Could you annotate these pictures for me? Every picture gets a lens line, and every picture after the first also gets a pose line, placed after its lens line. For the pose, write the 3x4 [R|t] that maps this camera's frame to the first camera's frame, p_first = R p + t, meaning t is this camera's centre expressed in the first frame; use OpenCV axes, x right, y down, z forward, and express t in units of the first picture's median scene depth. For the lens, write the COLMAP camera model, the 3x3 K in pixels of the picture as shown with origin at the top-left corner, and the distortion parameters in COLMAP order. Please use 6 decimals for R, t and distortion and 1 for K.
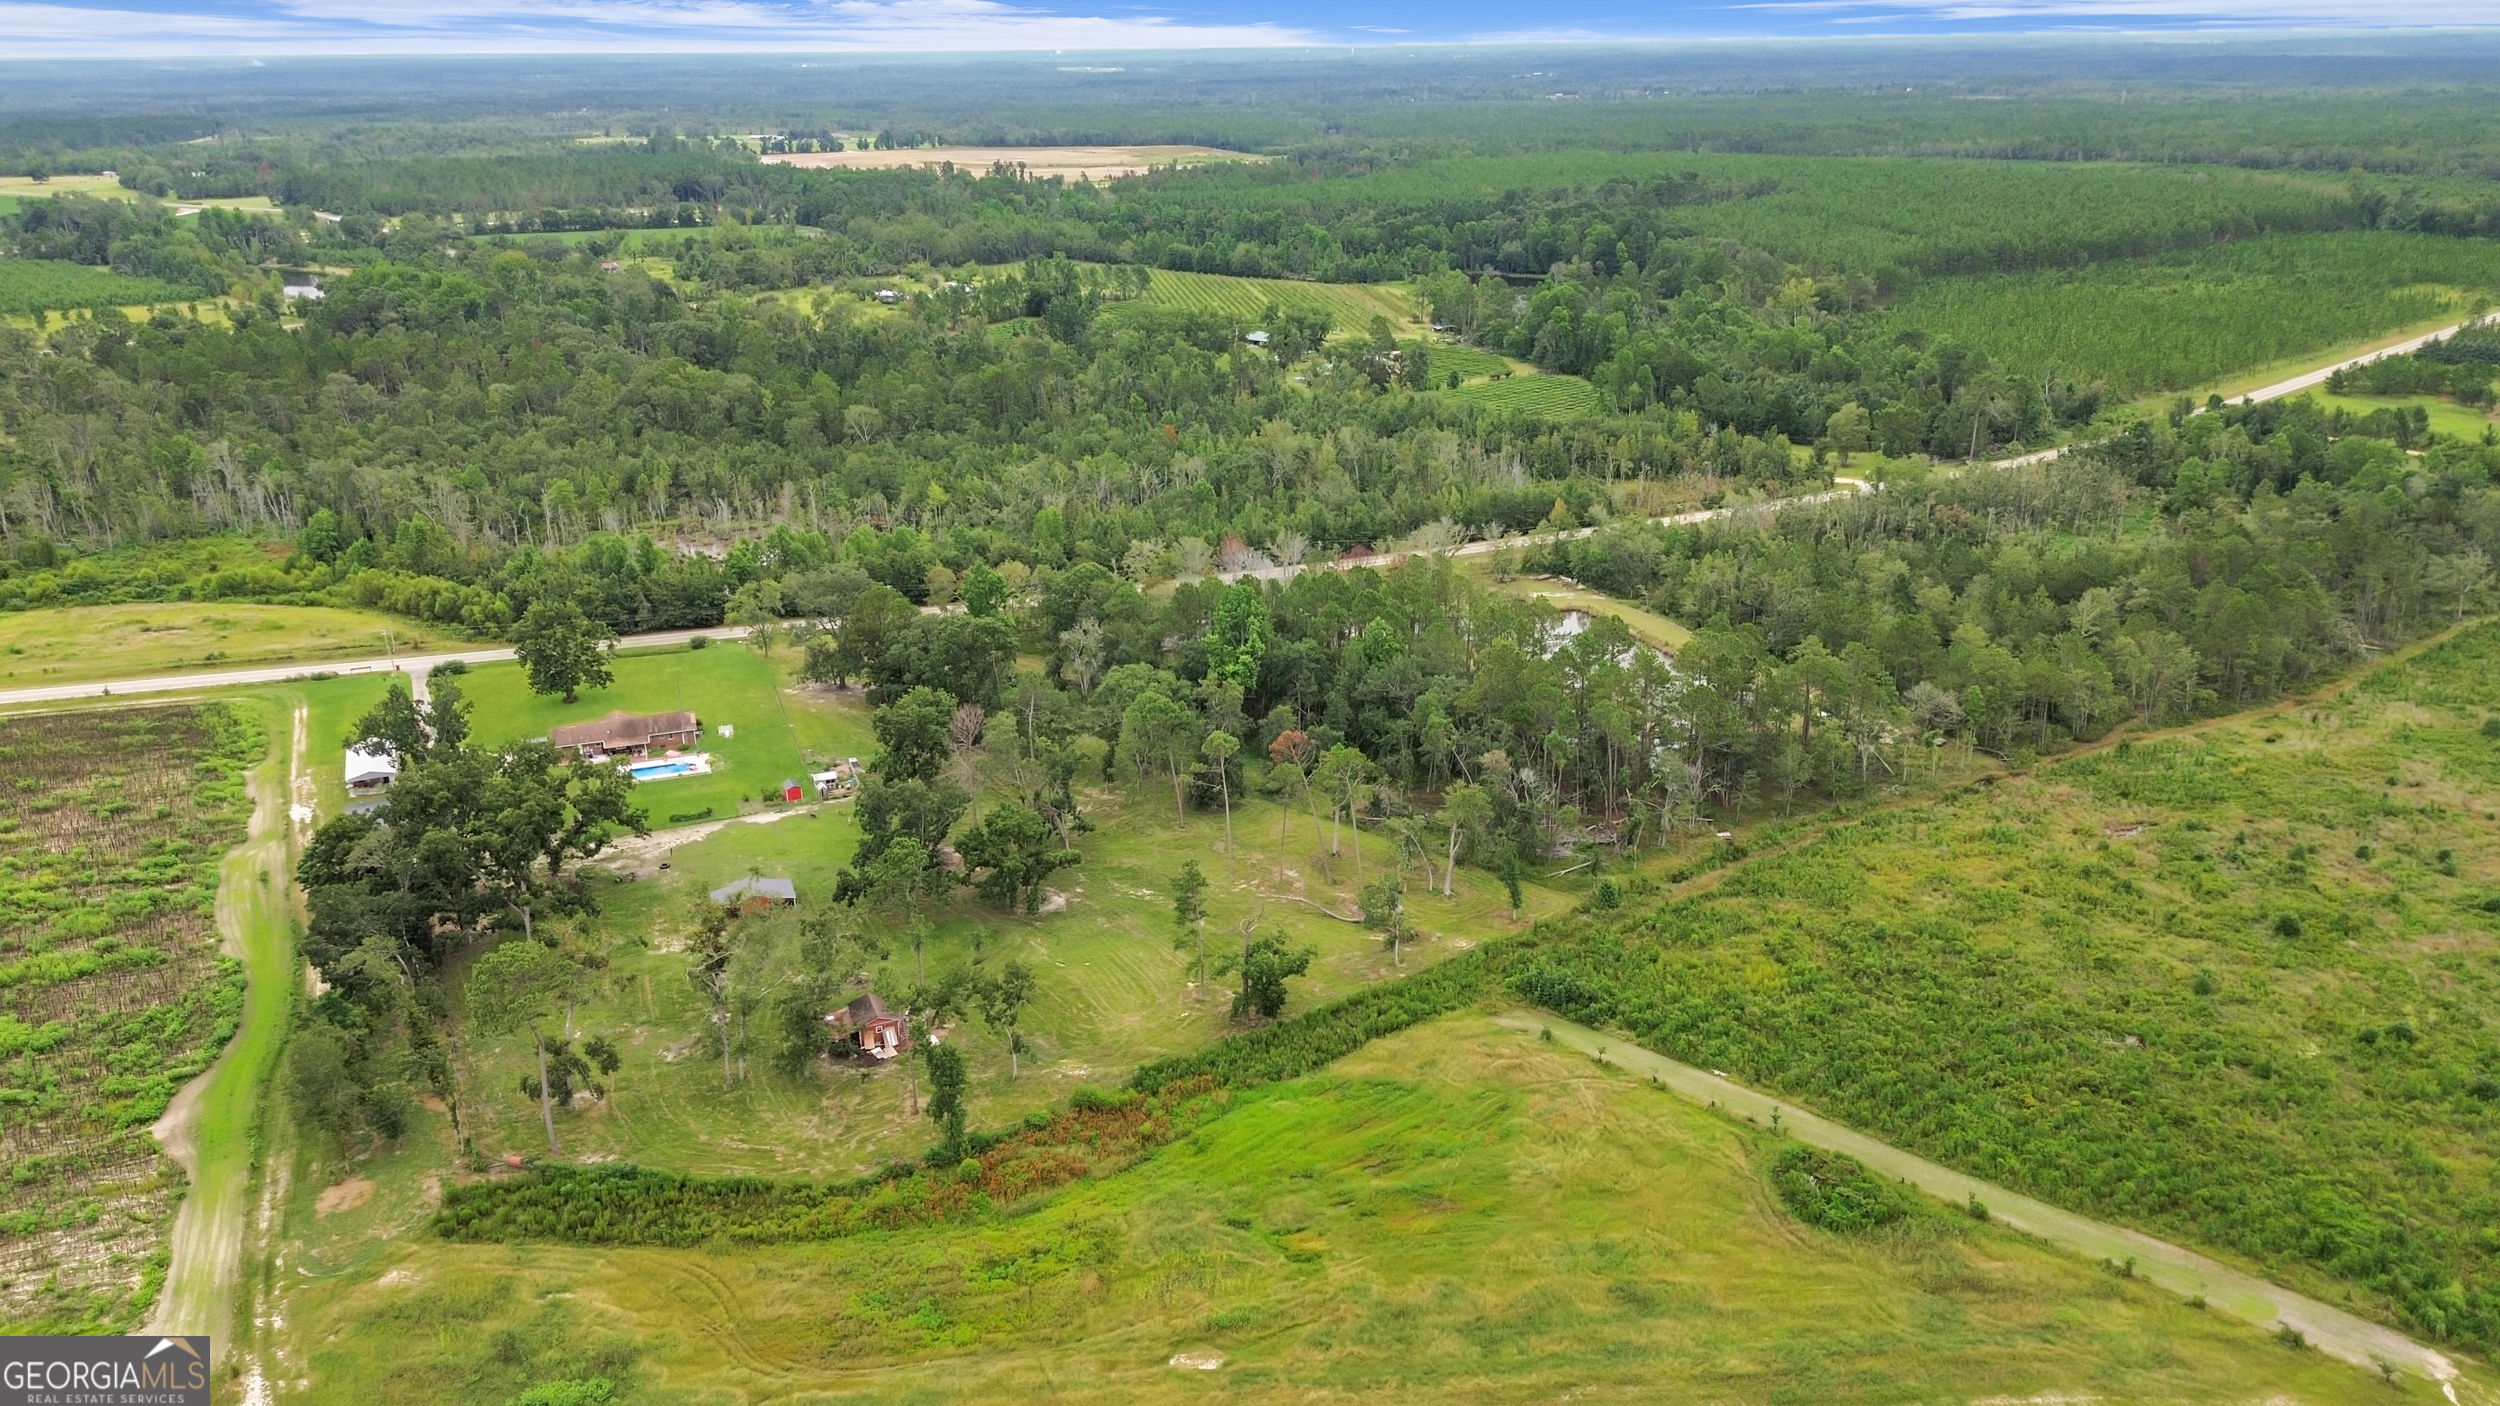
lens RADIAL K [[1768.4, 0, 1250.0], [0, 1768.4, 703.0], [0, 0, 1]] dist [0.063975, -0.071671]
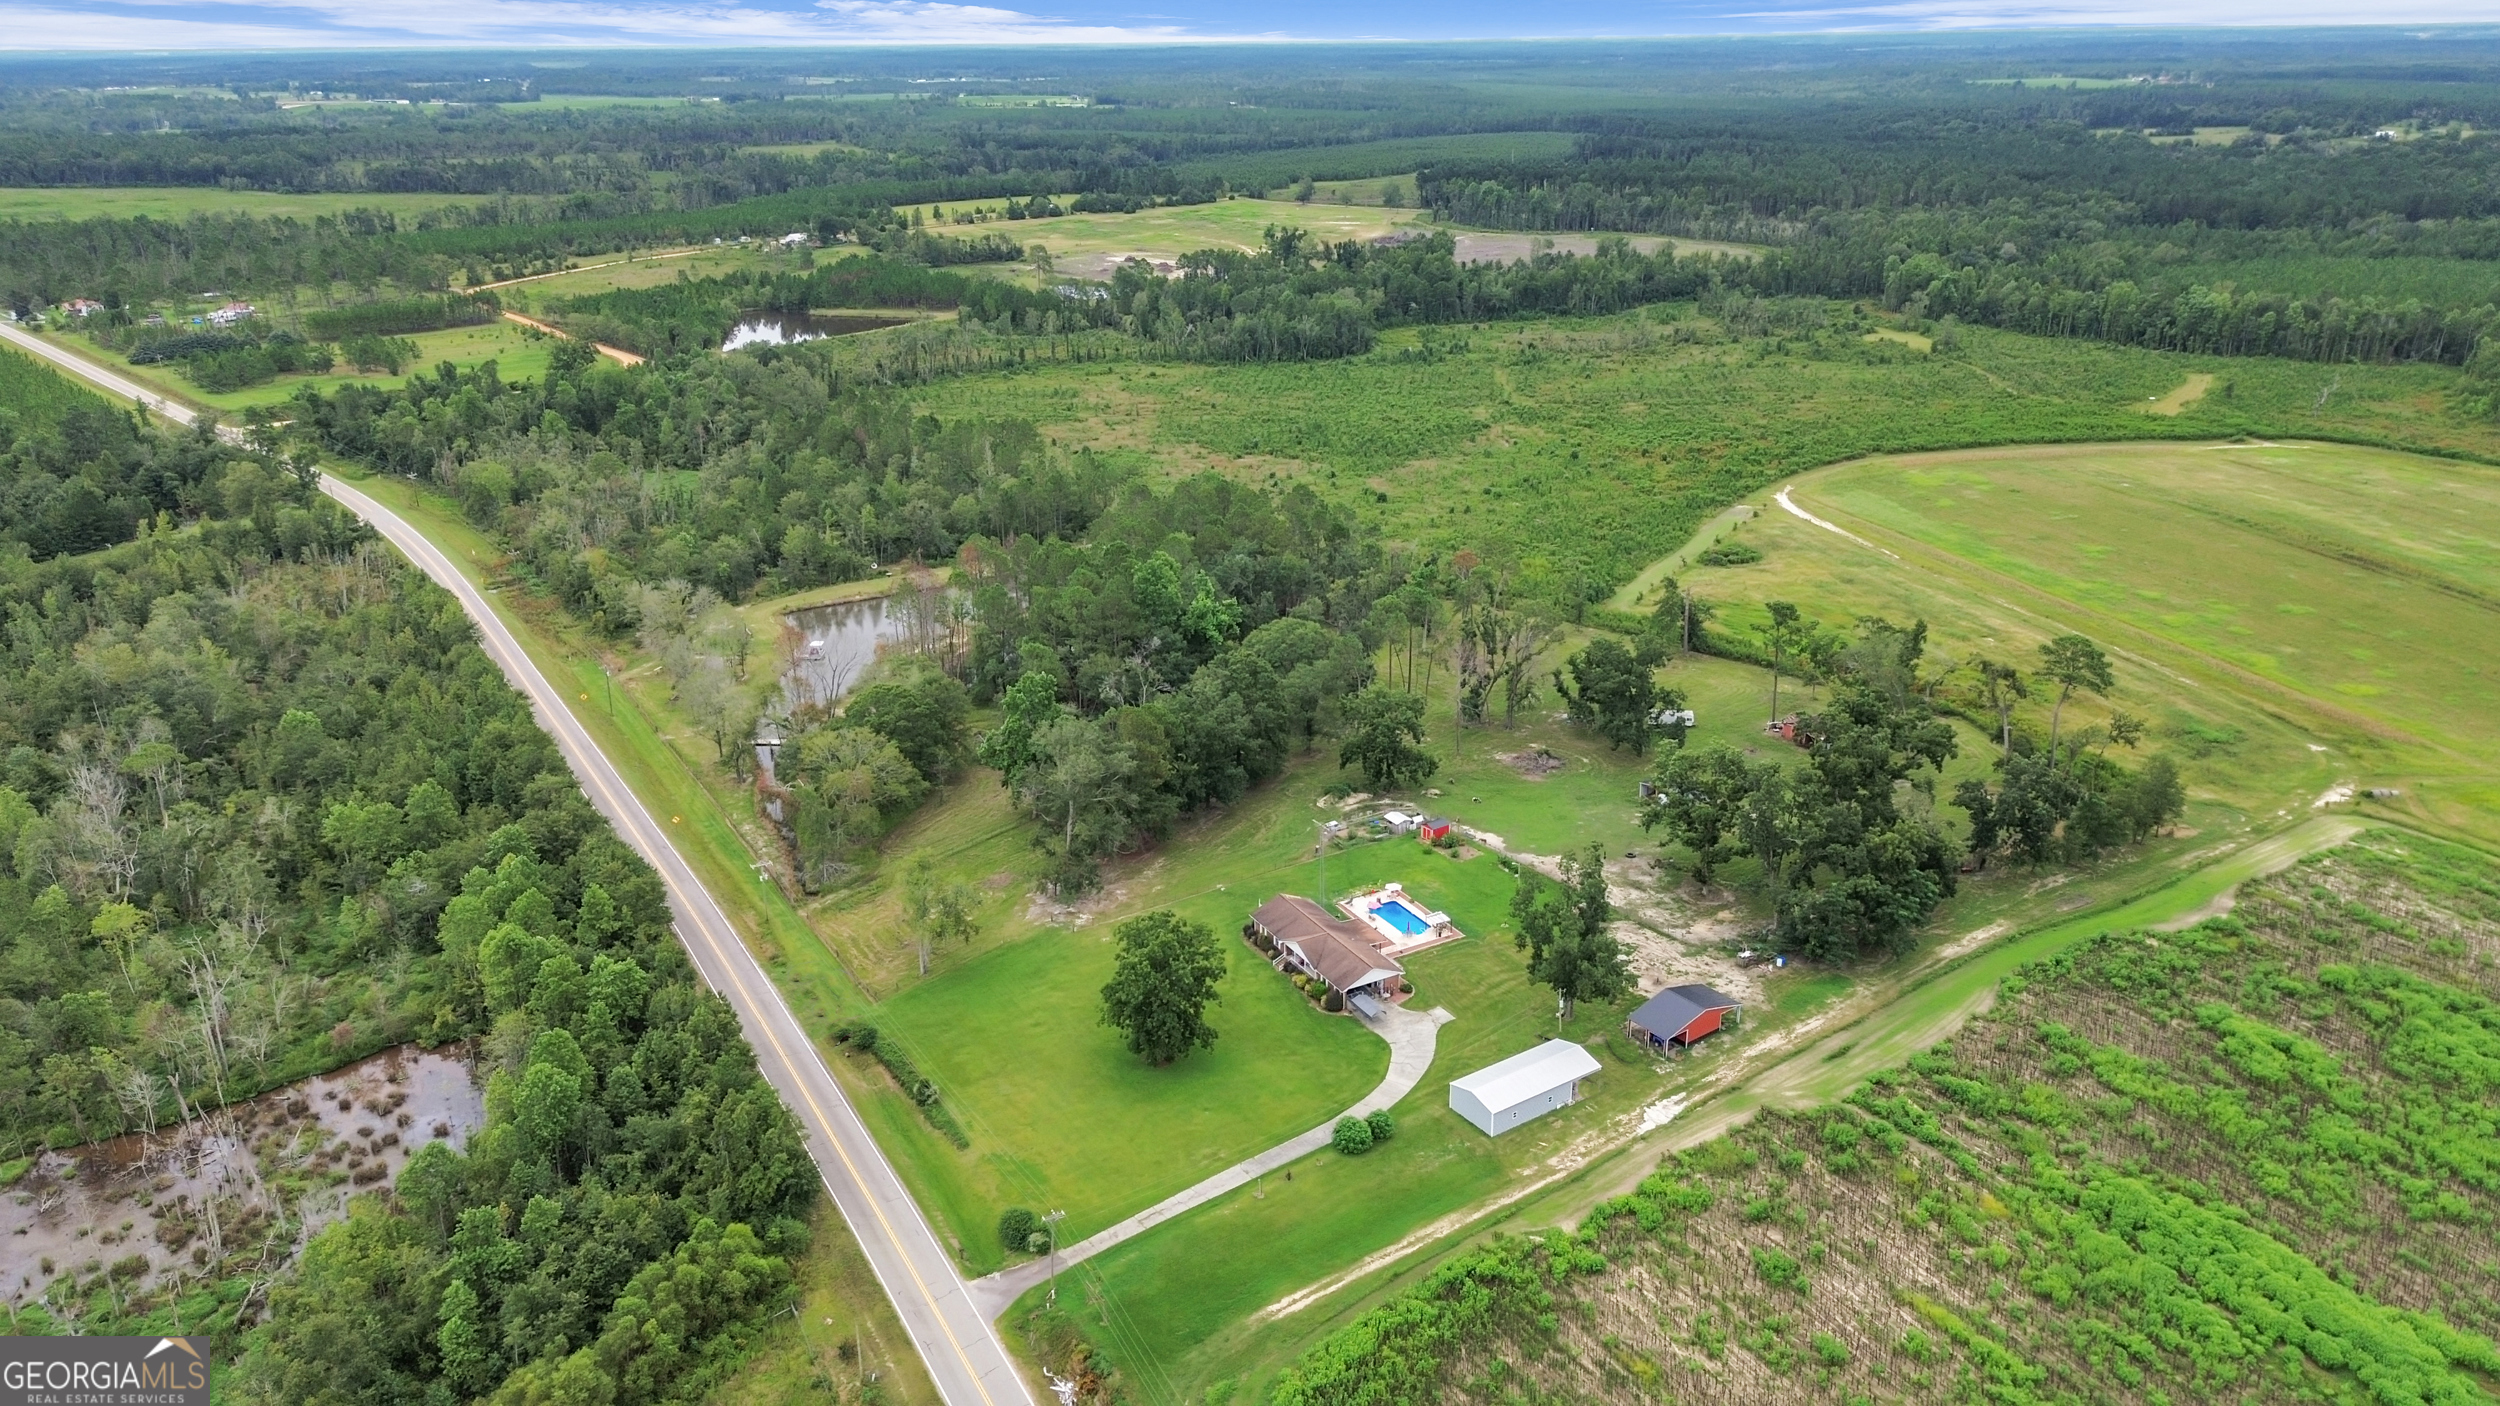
lens RADIAL K [[1768.4, 0, 1250.0], [0, 1768.4, 703.0], [0, 0, 1]] dist [0.063975, -0.071671]
pose [[-0.167332, -0.332988, 0.927965, -0.794669], [0.358058, 0.856442, 0.371889, -0.286209], [-0.918583, 0.394494, -0.024081, 0.796028]]
